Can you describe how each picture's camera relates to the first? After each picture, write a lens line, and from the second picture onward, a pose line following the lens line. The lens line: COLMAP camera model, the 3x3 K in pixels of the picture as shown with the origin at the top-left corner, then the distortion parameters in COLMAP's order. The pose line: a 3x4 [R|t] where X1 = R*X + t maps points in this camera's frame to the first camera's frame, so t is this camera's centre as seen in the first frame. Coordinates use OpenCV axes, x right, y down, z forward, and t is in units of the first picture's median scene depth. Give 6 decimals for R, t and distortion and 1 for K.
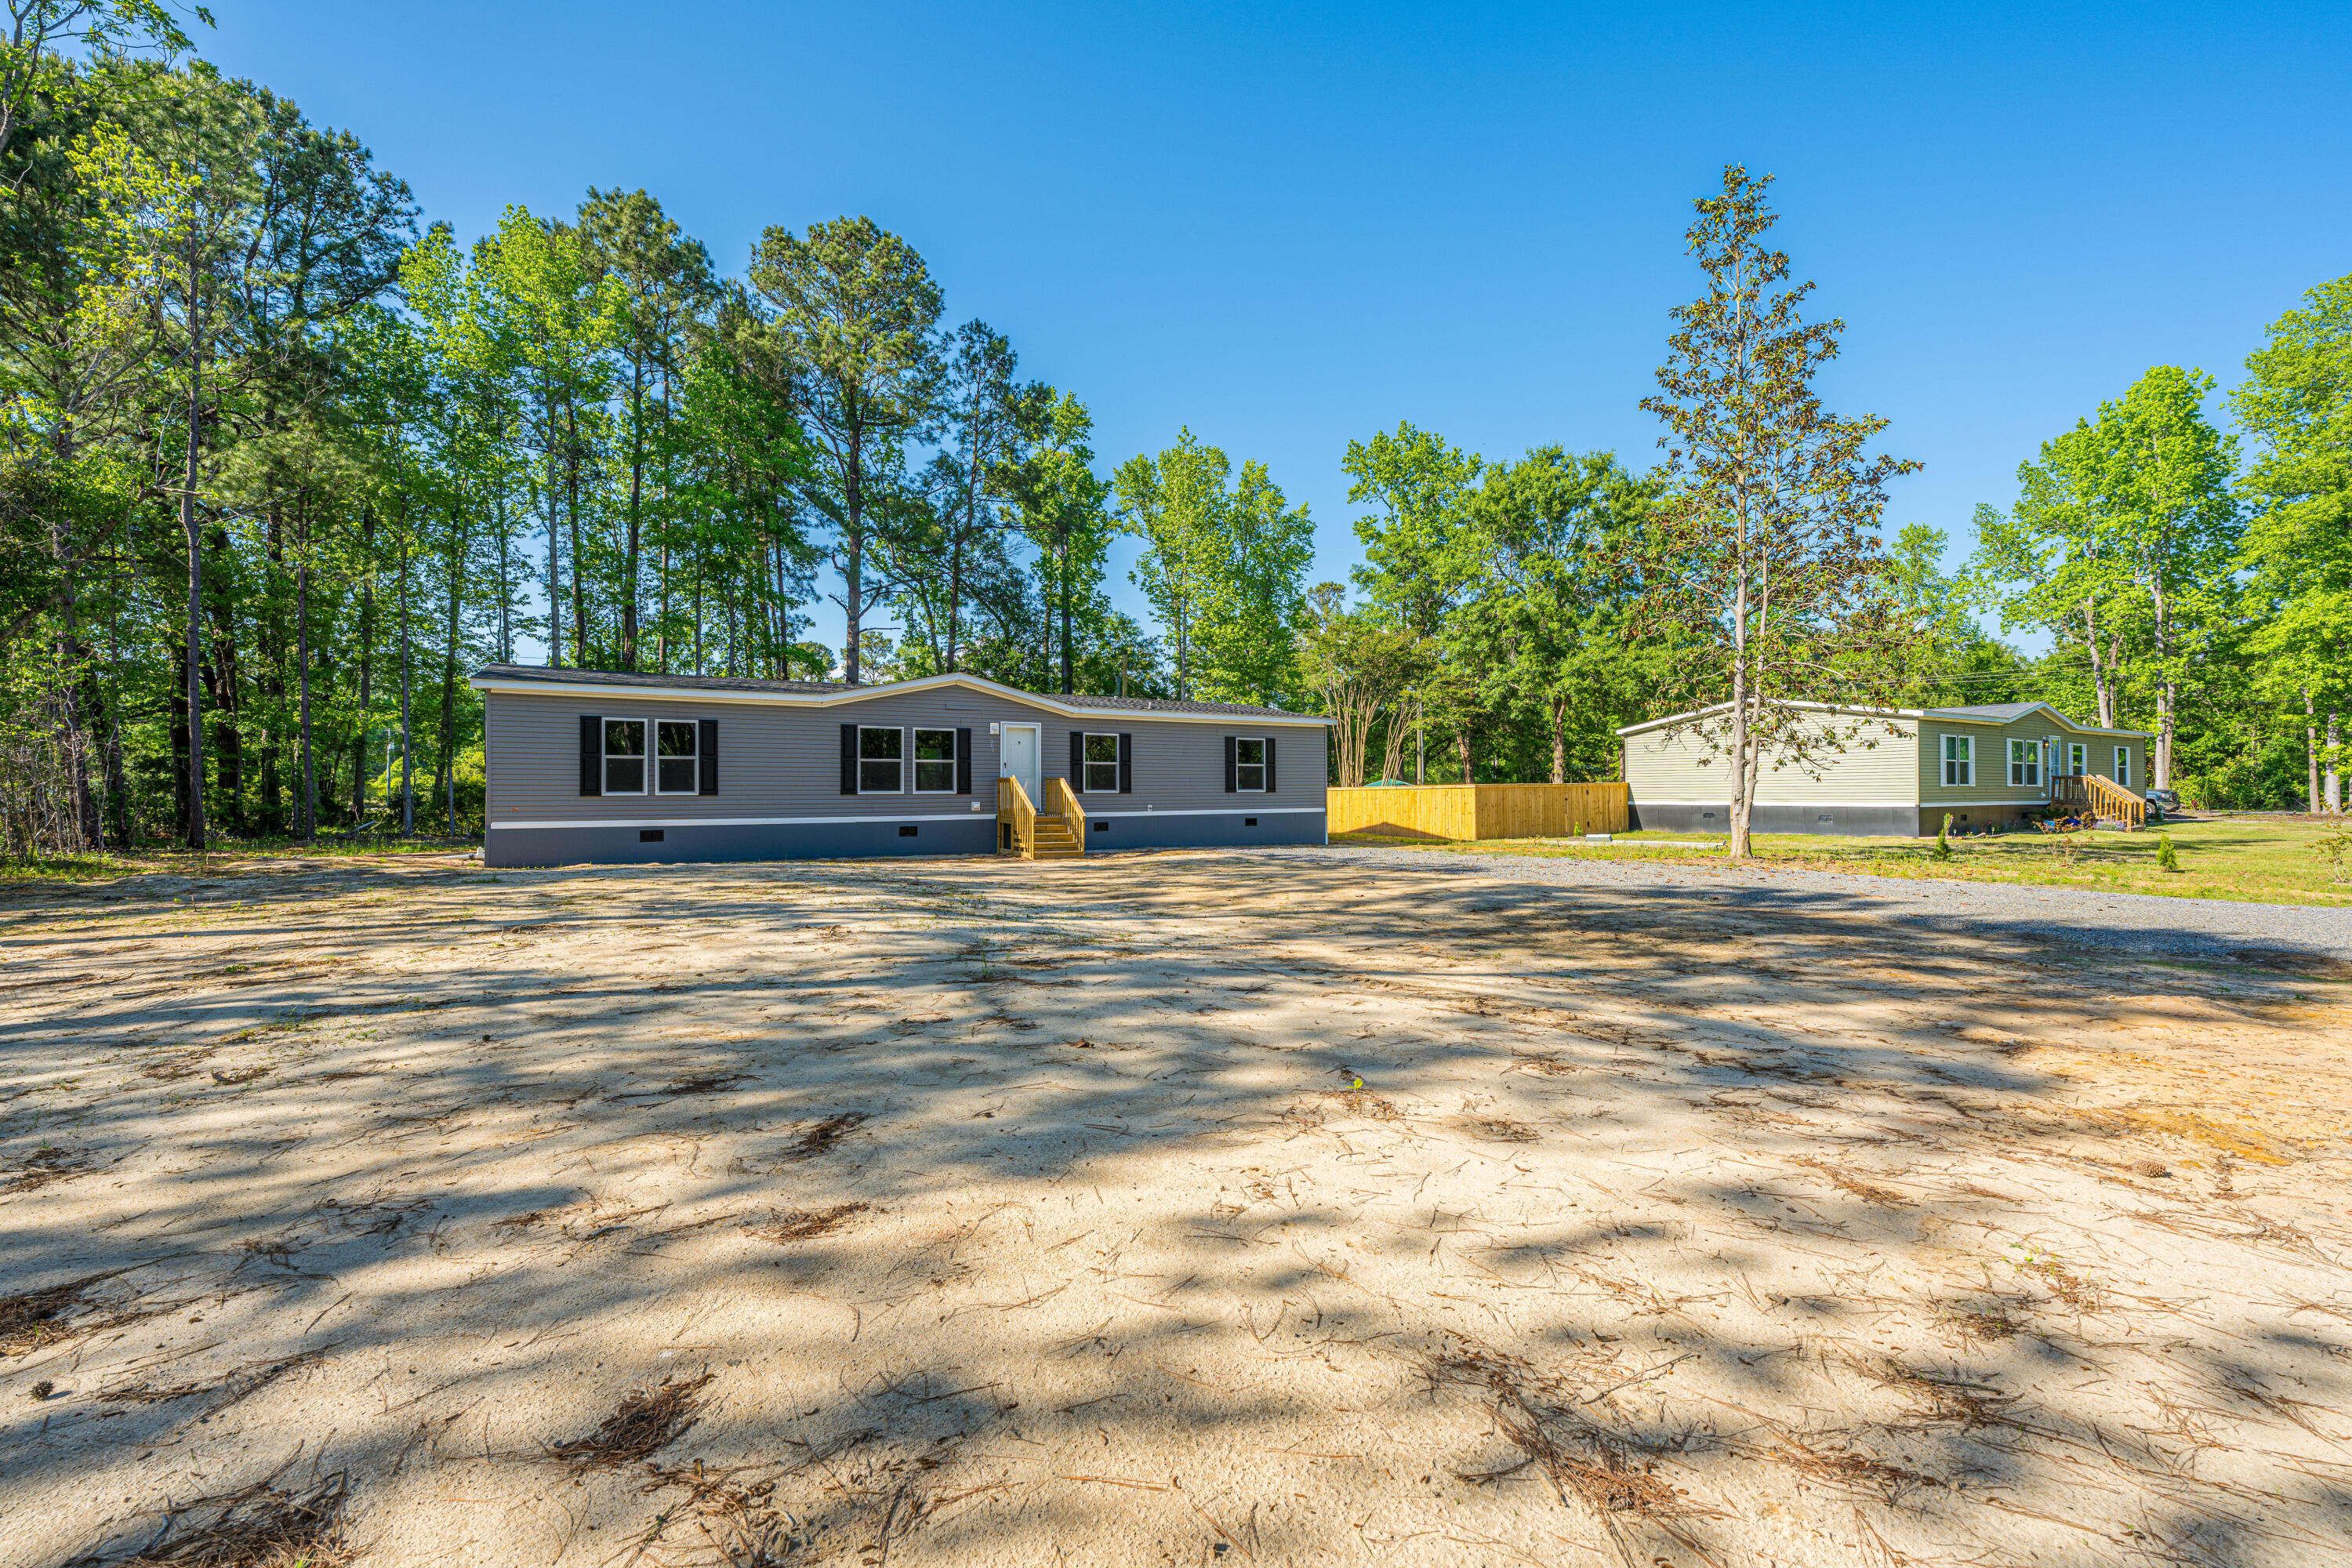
lens RADIAL K [[946.6, 0, 1189.4], [0, 946.6, 787.4], [0, 0, 1]] dist [-0.002758, 0.000122]
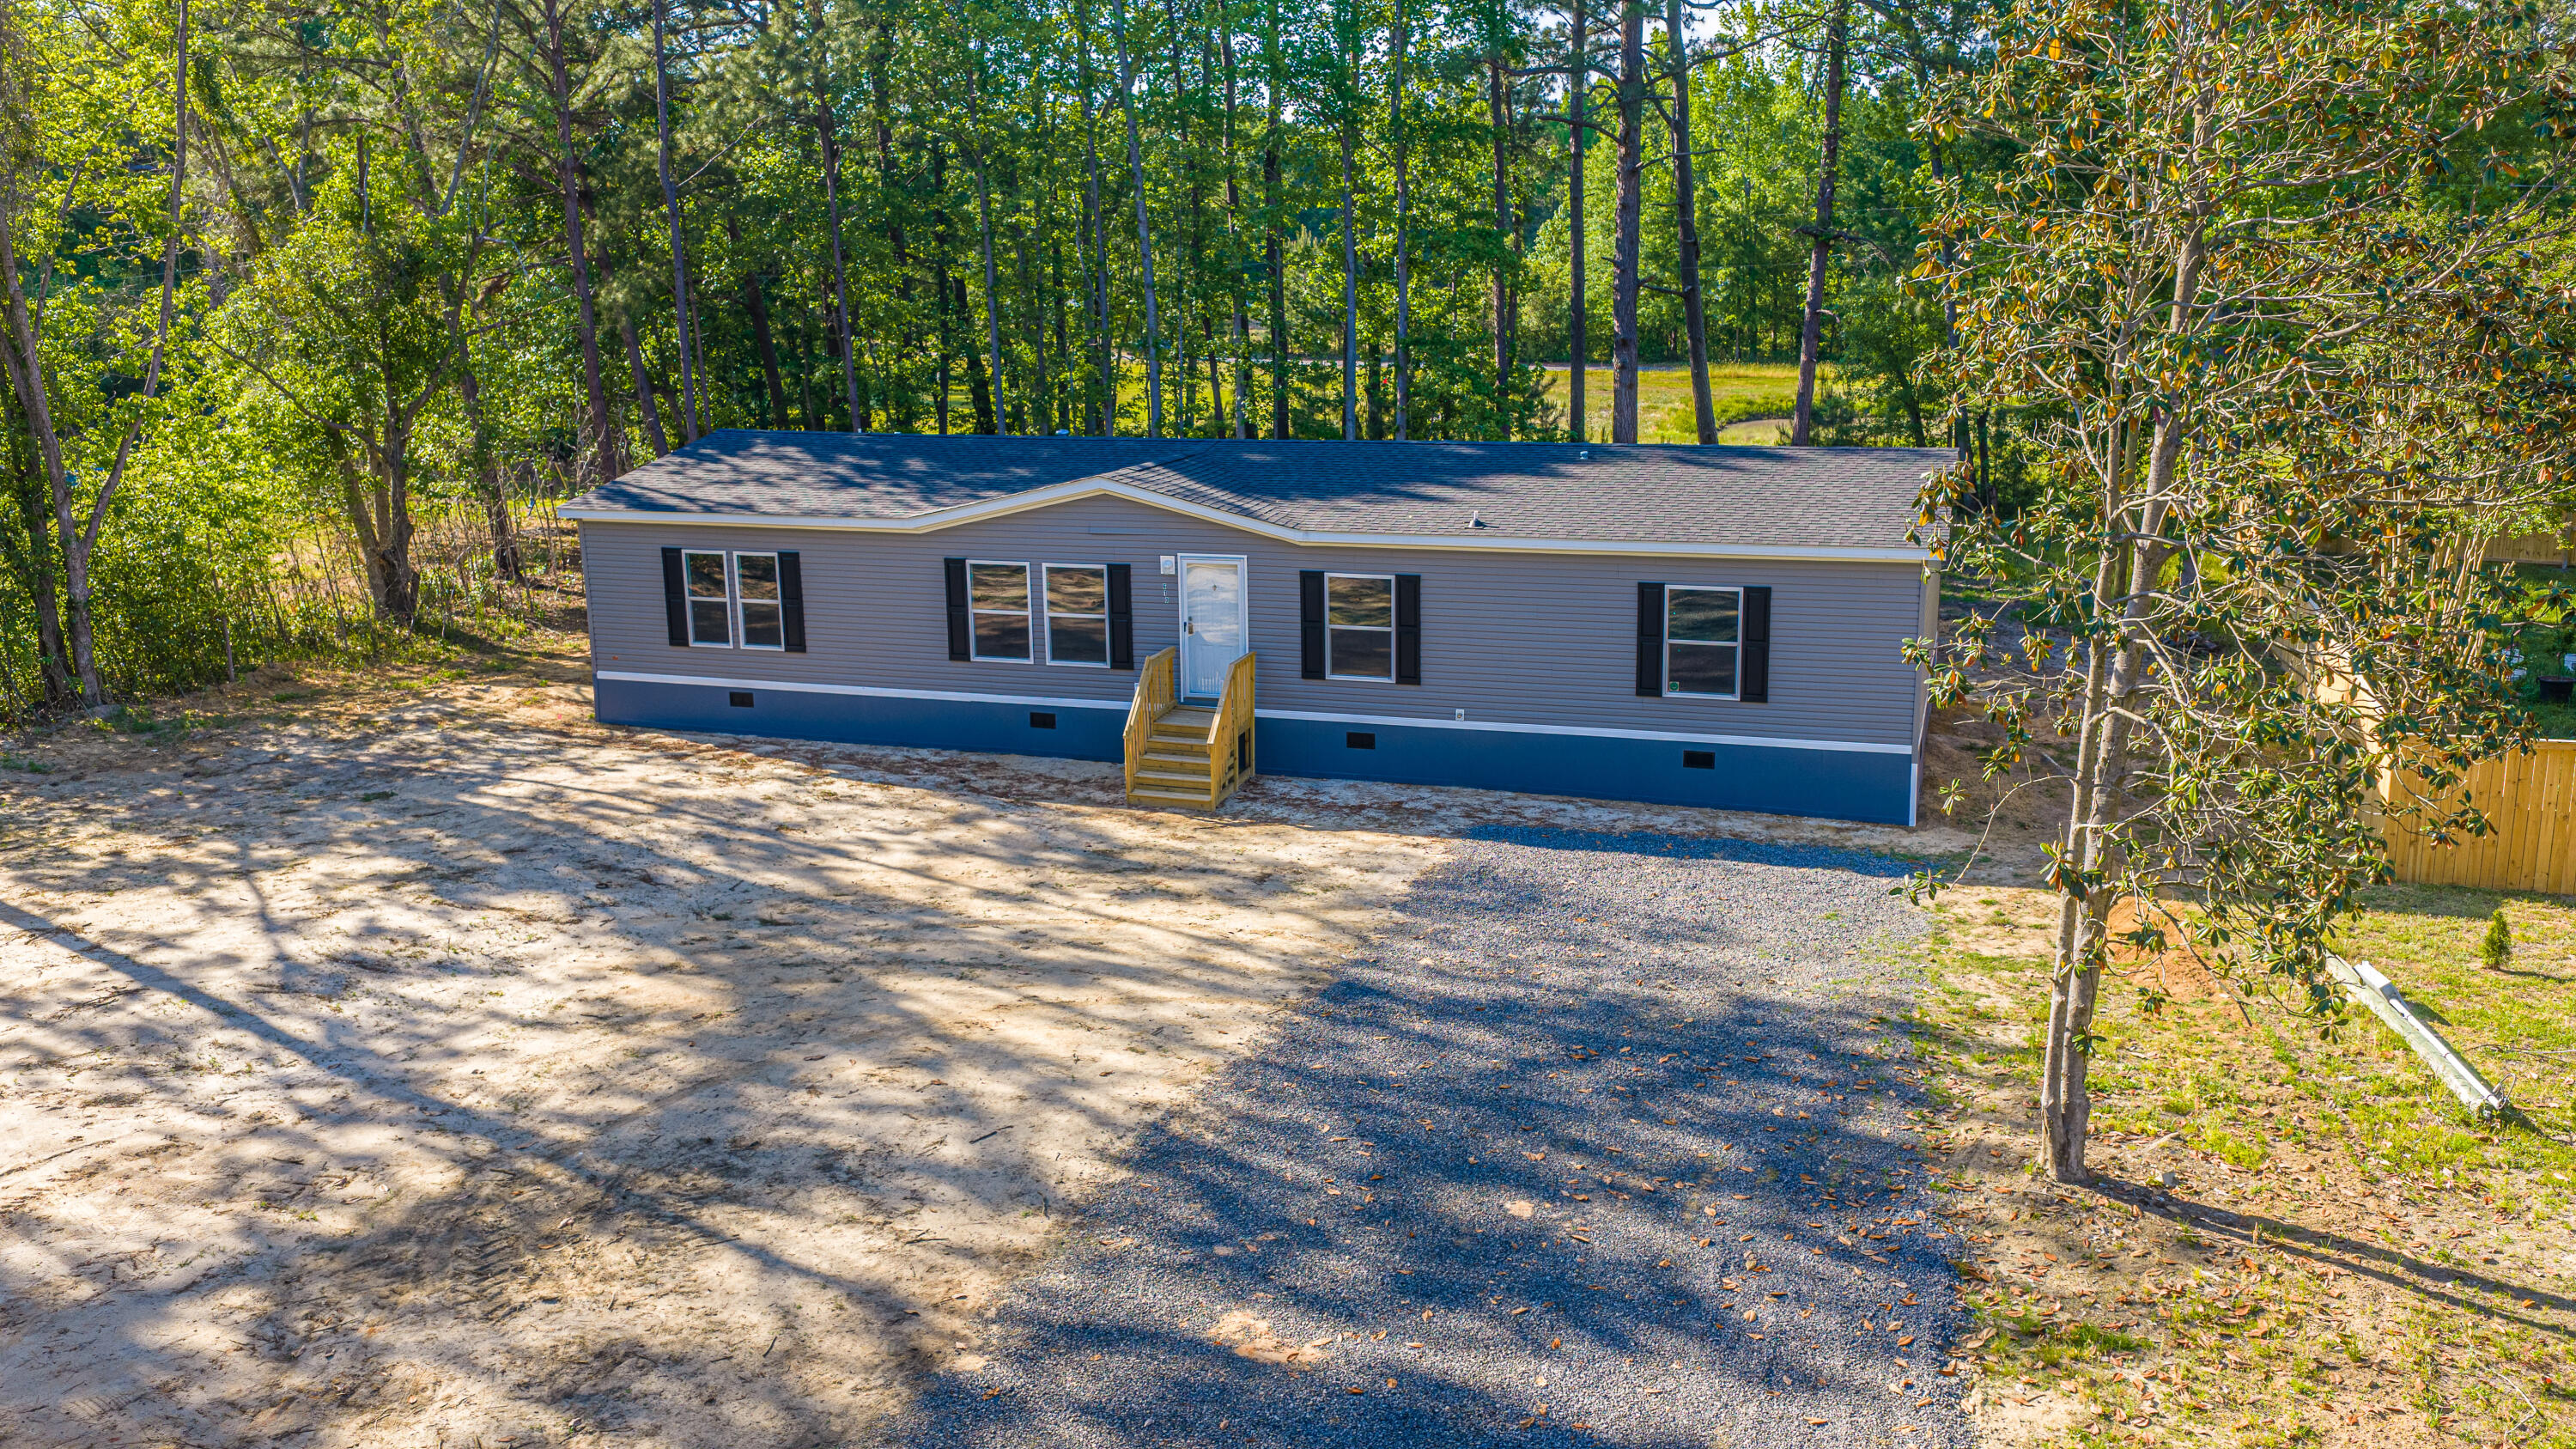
lens RADIAL K [[2147.0, 0, 1290.8], [0, 2147.0, 729.6], [0, 0, 1]] dist [0.021344, -0.052167]
pose [[0.634464, 0.167839, -0.754510, 0.855455], [0.012806, 0.973724, 0.227371, -0.259988], [0.772847, -0.153920, 0.615643, 0.207255]]
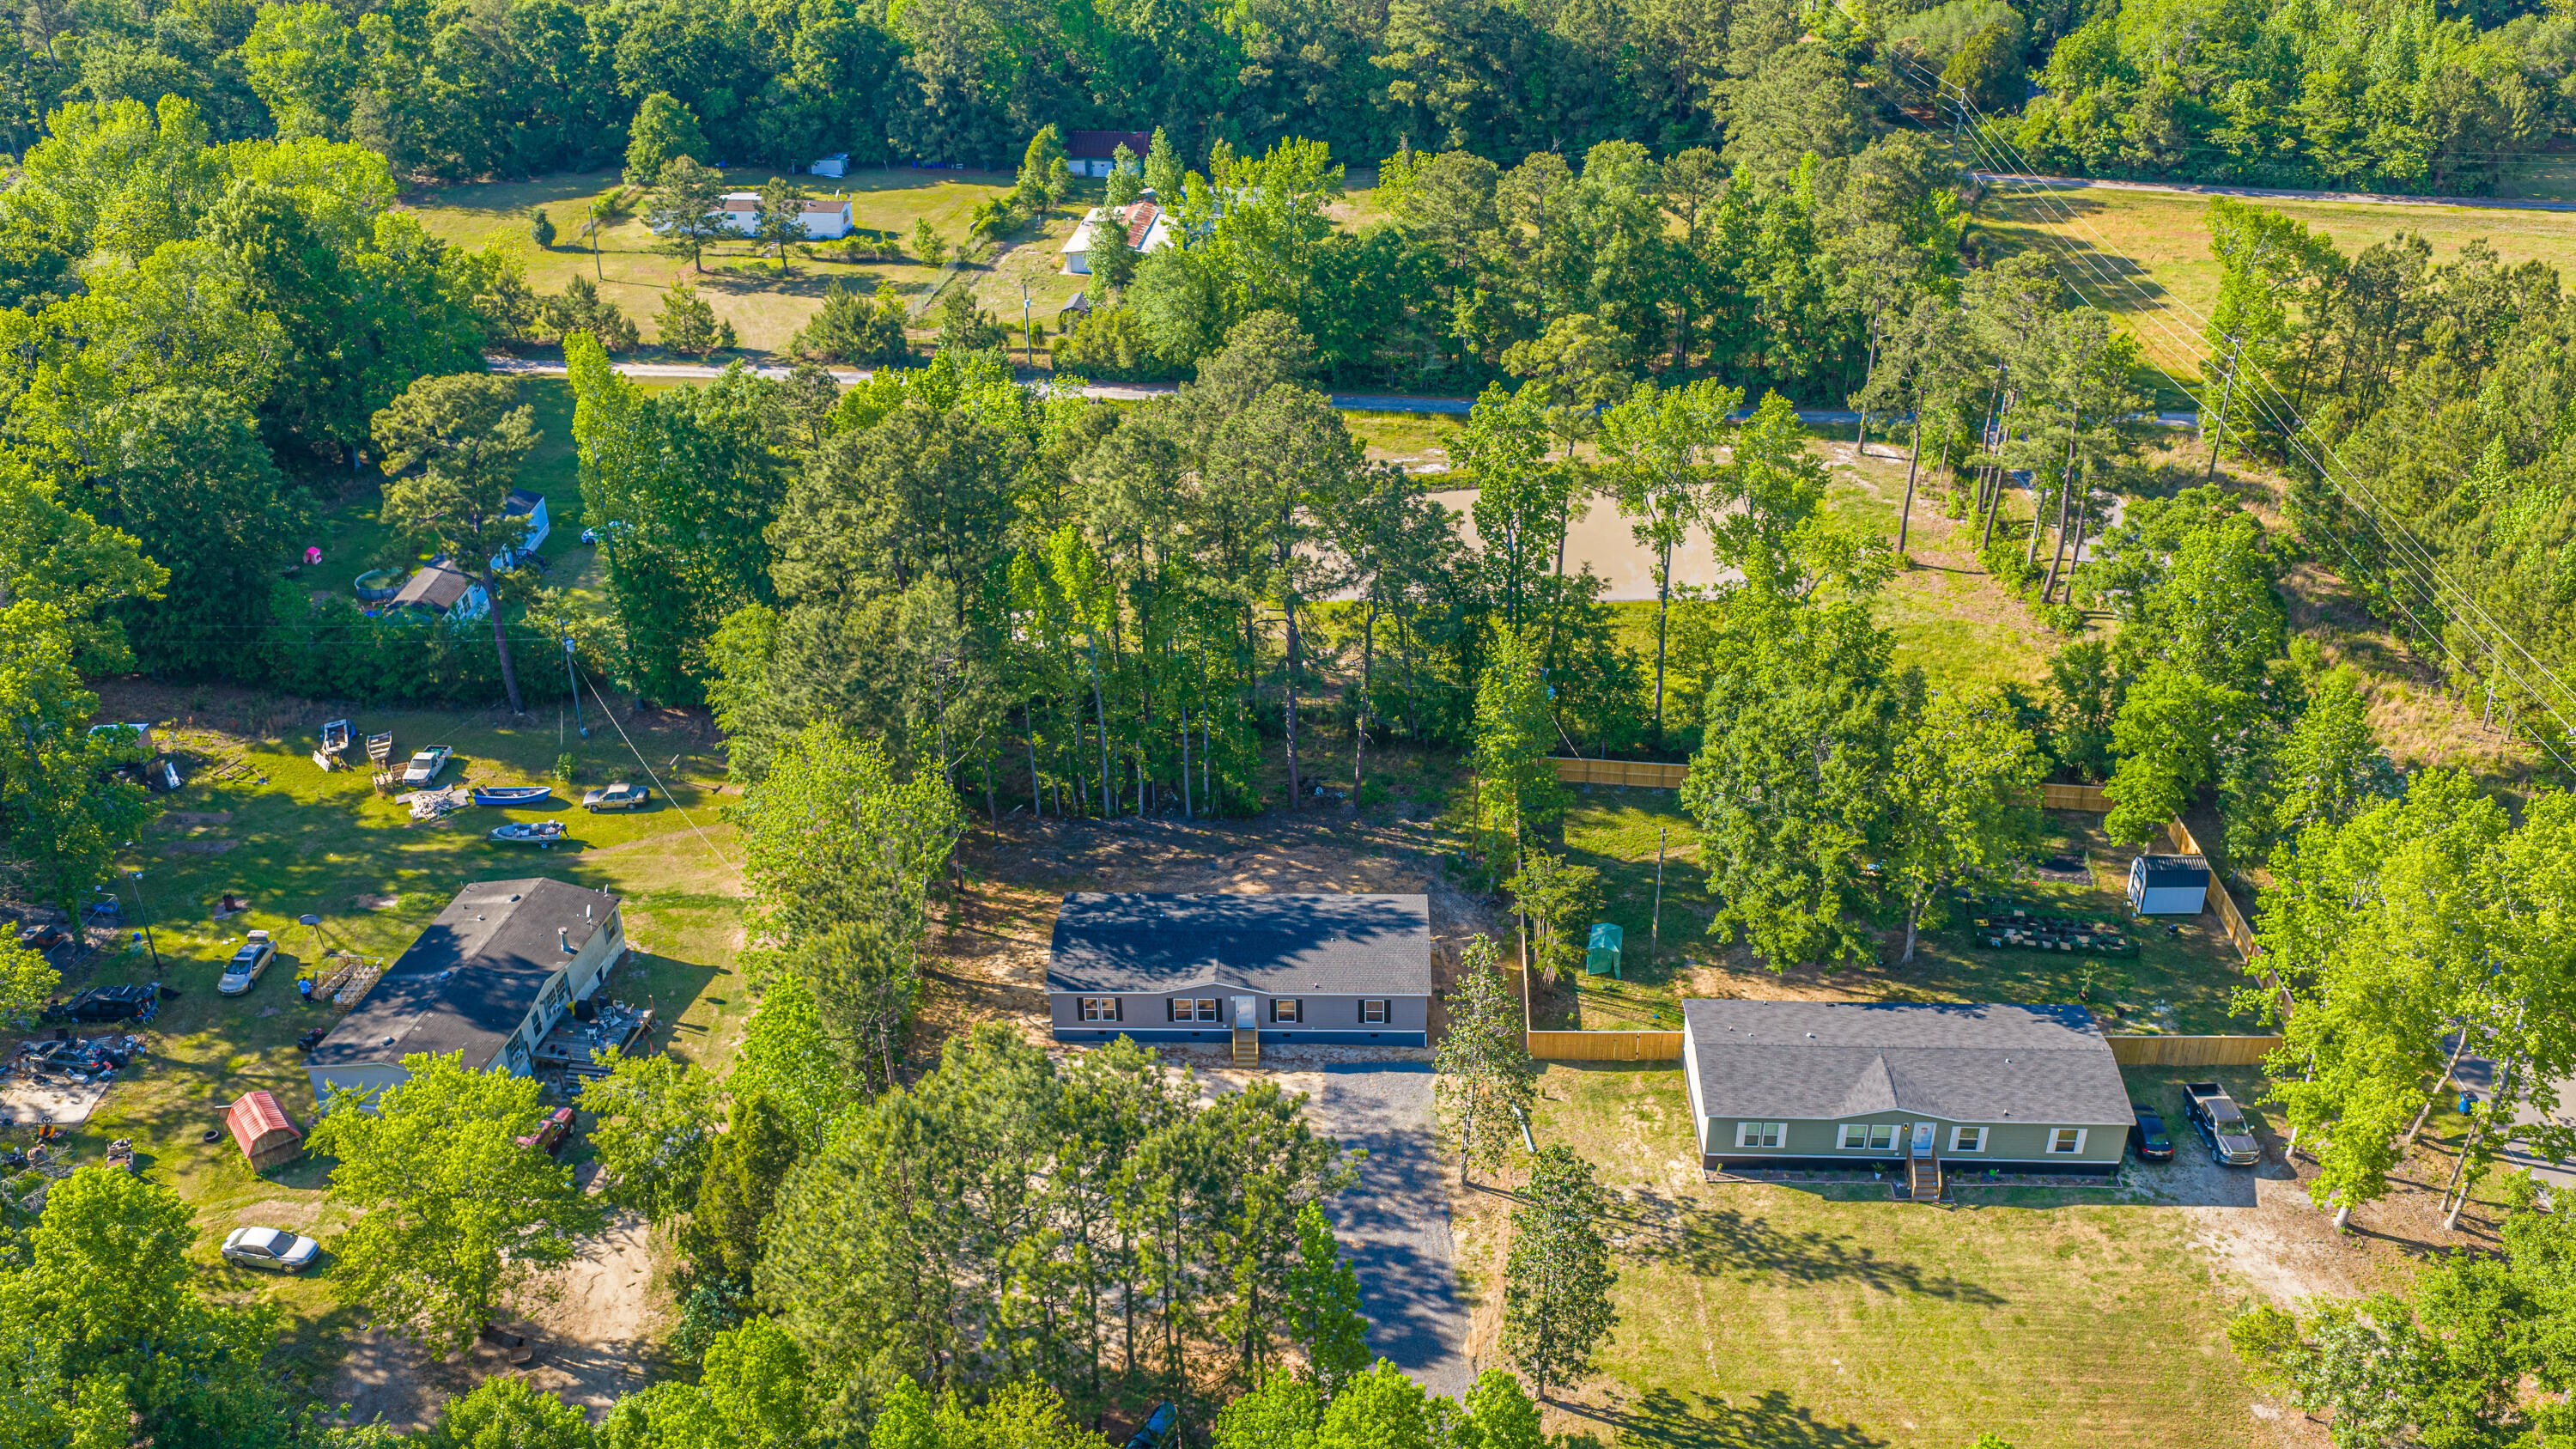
lens RADIAL K [[2147.0, 0, 1300.1], [0, 2147.0, 732.9], [0, 0, 1]] dist [0.021344, -0.052167]
pose [[0.828453, 0.270794, -0.490242, 2.173132], [0.010941, 0.867347, 0.497583, -3.033989], [0.559952, -0.417587, 0.715593, -2.206022]]
